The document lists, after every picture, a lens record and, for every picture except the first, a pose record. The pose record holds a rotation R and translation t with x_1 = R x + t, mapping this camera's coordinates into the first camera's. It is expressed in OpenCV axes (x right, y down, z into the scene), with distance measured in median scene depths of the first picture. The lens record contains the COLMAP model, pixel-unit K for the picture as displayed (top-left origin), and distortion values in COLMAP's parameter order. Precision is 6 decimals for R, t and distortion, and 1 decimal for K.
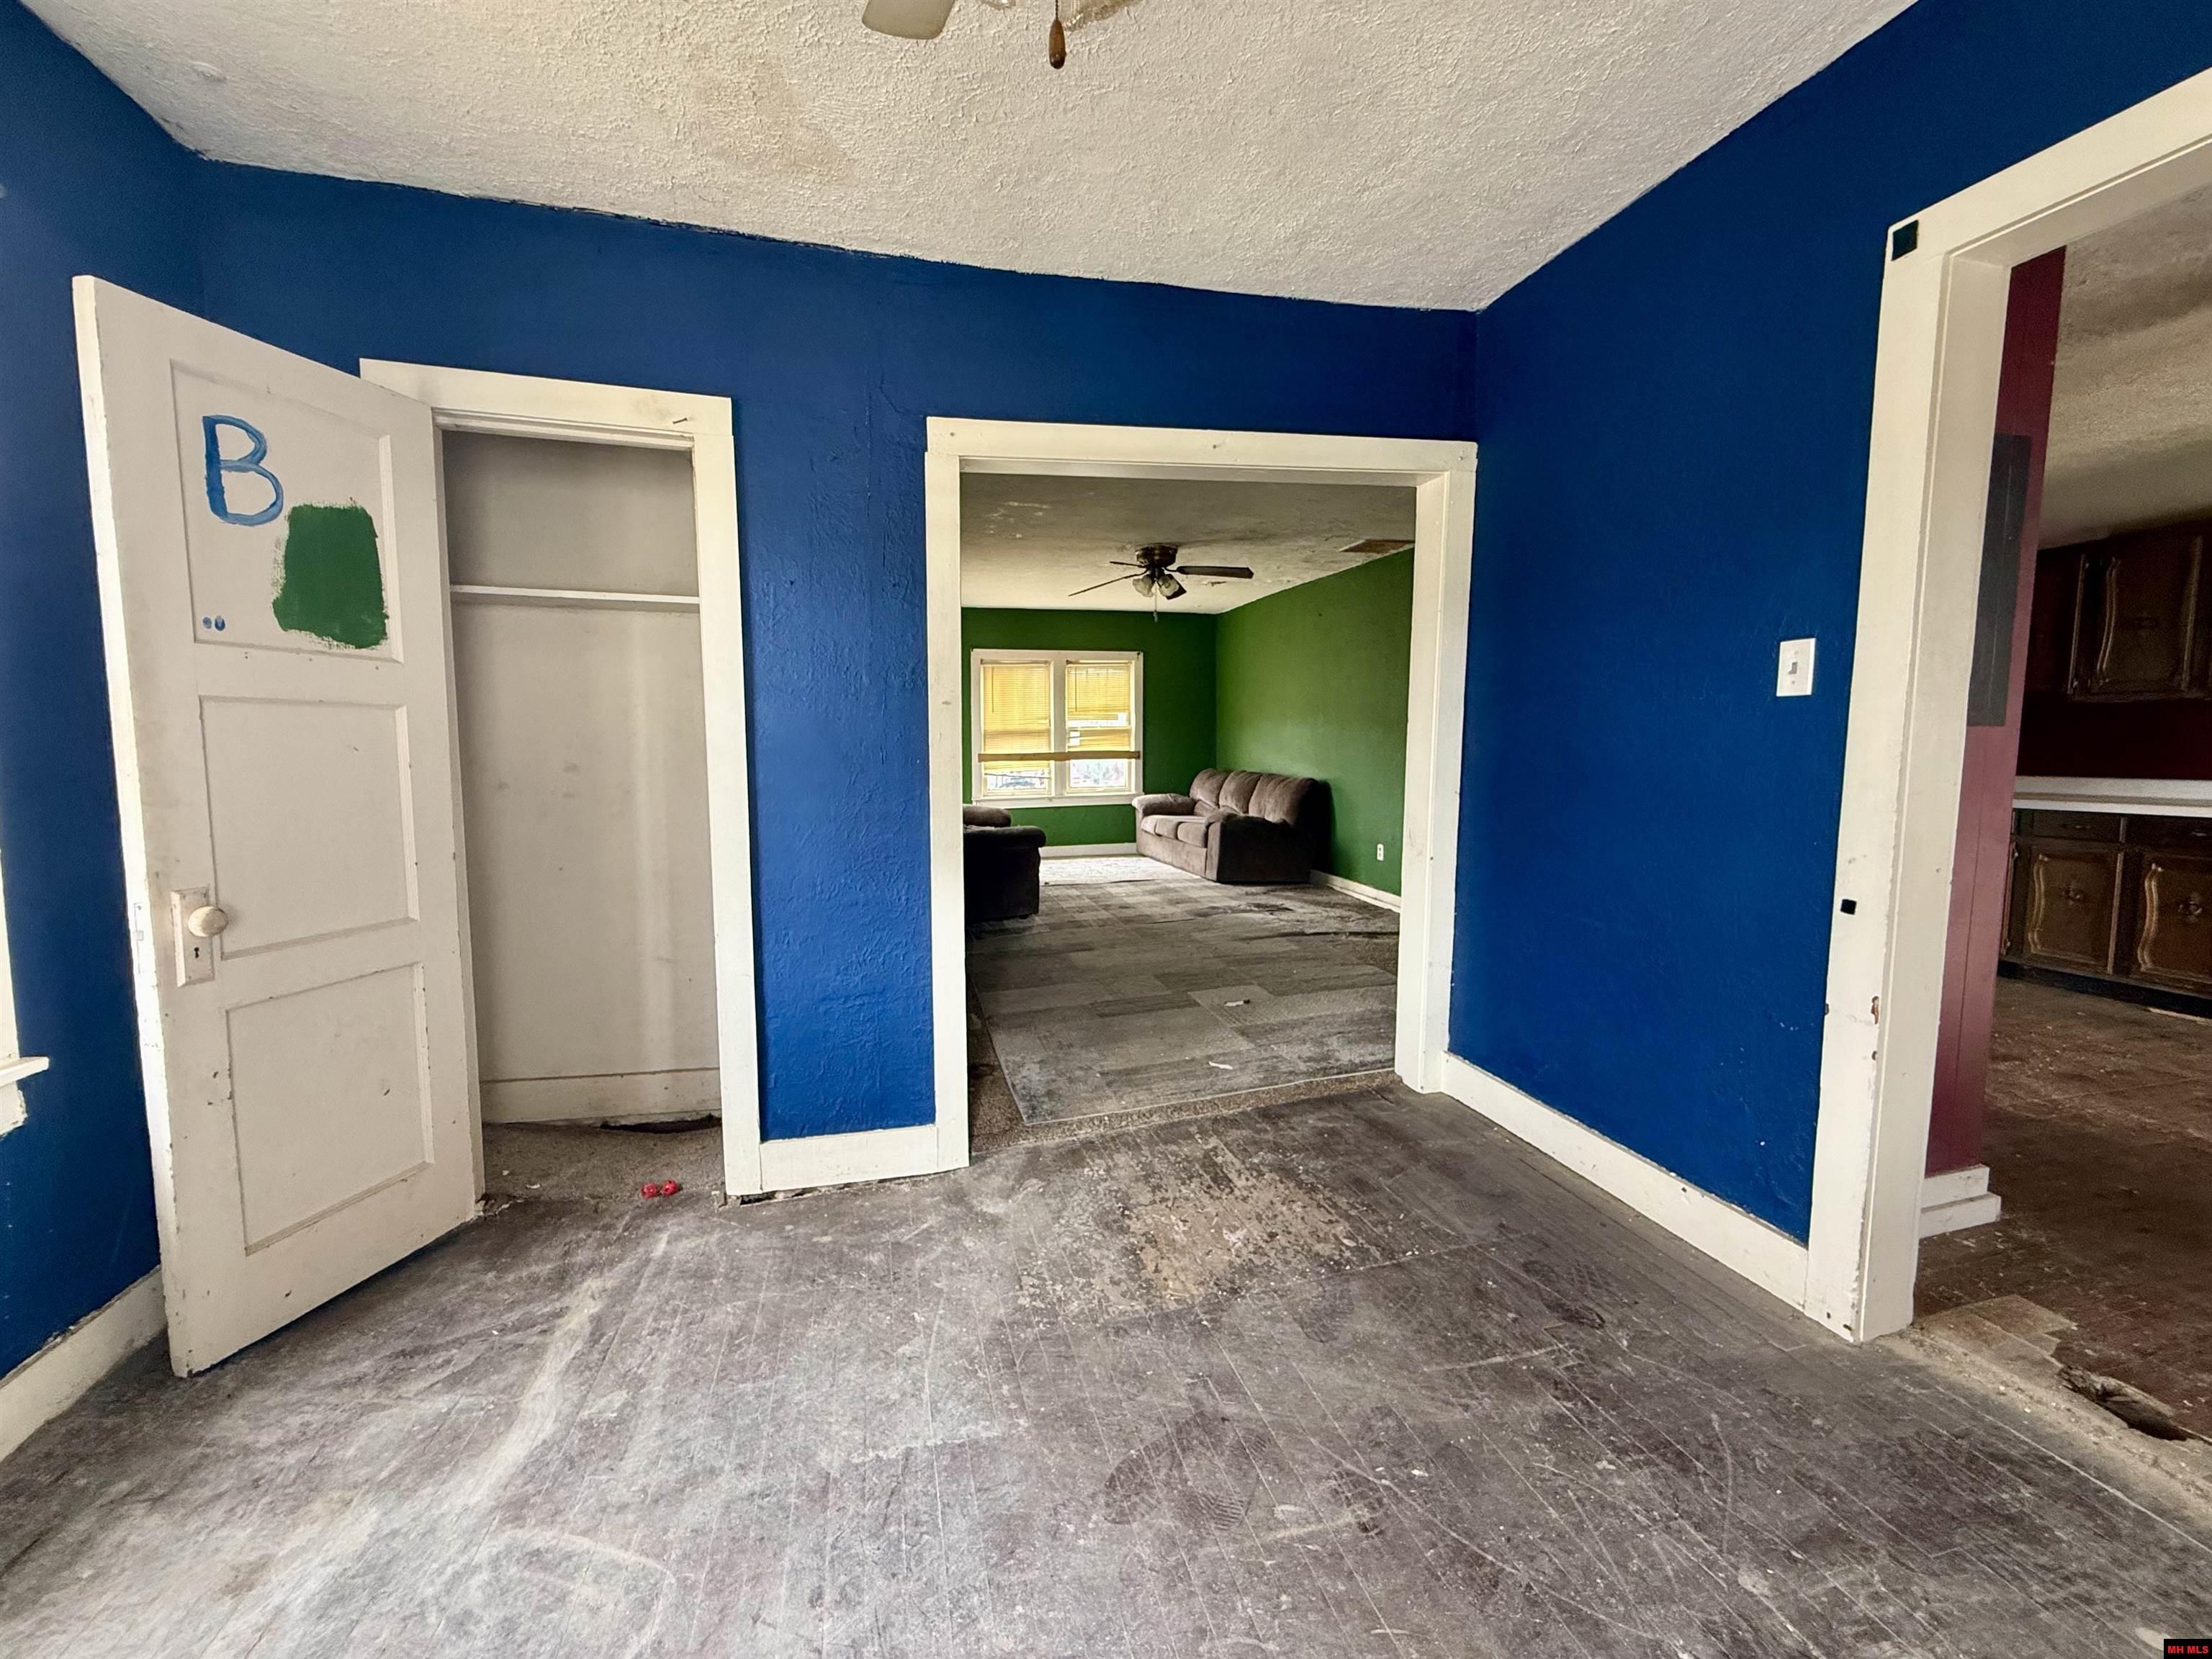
lens RADIAL K [[883.0, 0, 1101.6], [0, 883.0, 825.8], [0, 0, 1]] dist [0.003592, -0.000530]
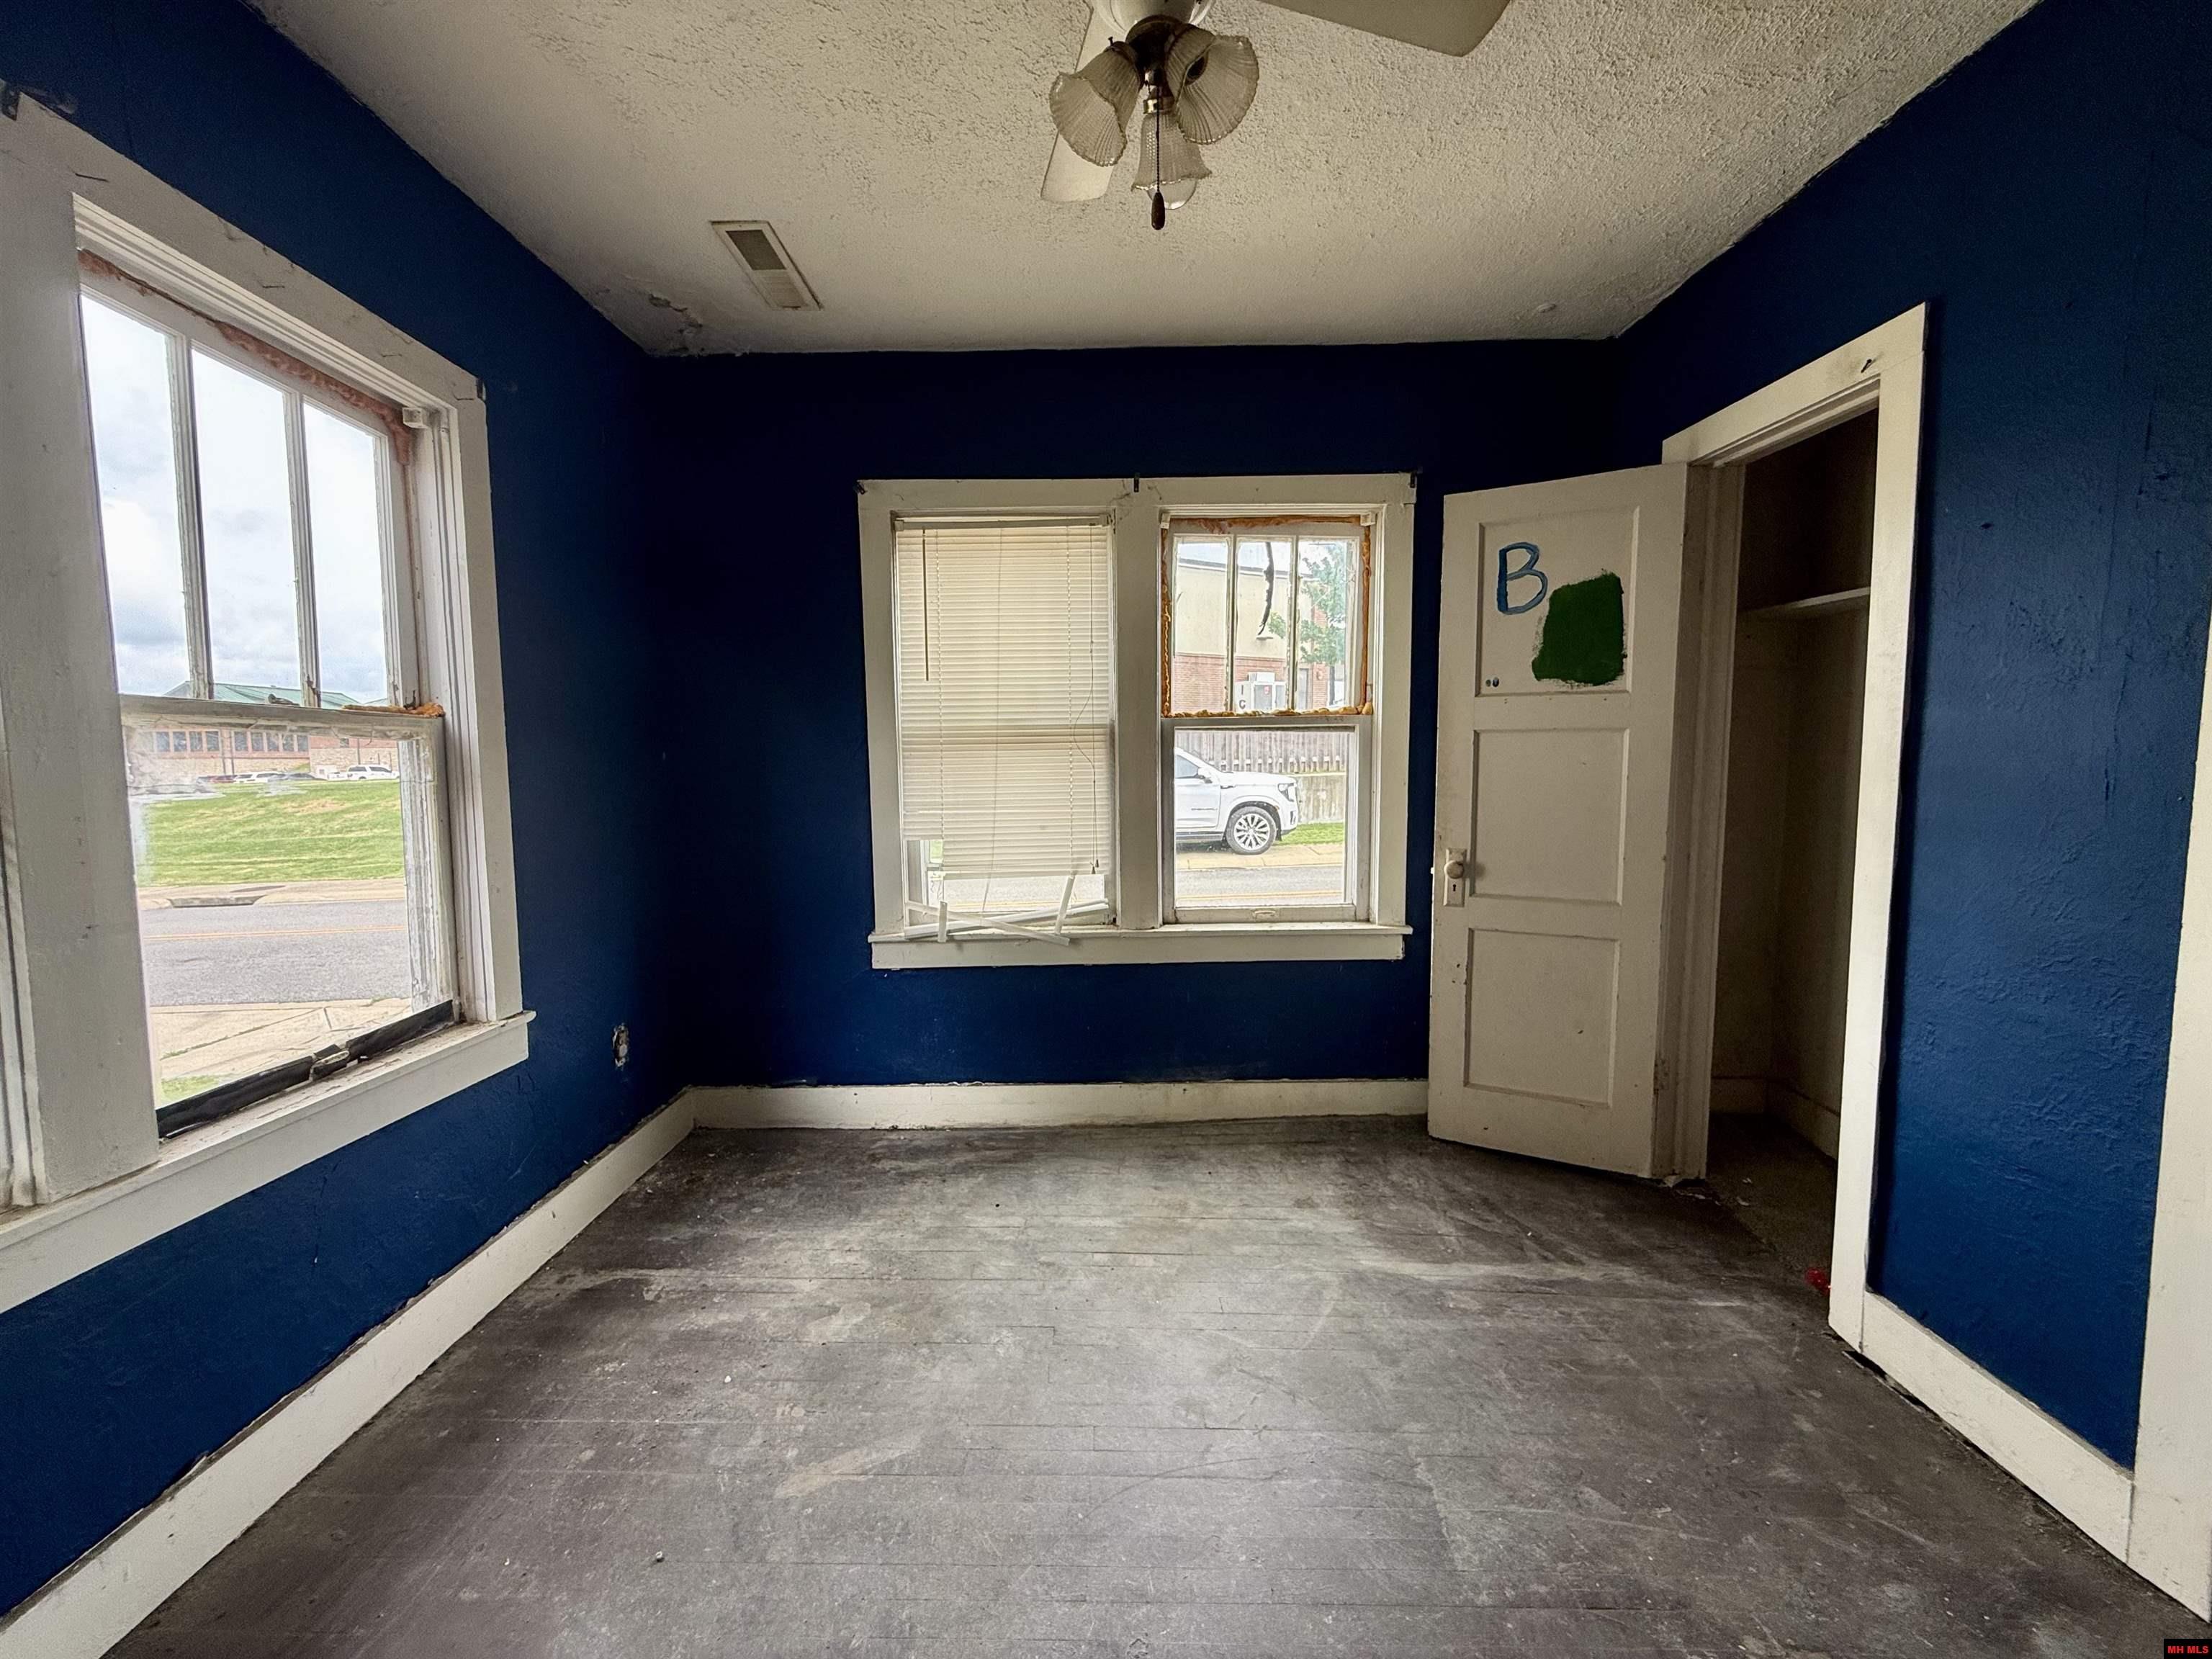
lens RADIAL K [[883.0, 0, 1096.2], [0, 883.0, 825.3], [0, 0, 1]] dist [0.003592, -0.000530]
pose [[-0.255149, 0.085383, -0.963124, 0.647751], [-0.079723, 0.990844, 0.108961, -0.087834], [0.963609, 0.104585, -0.246006, 0.688425]]
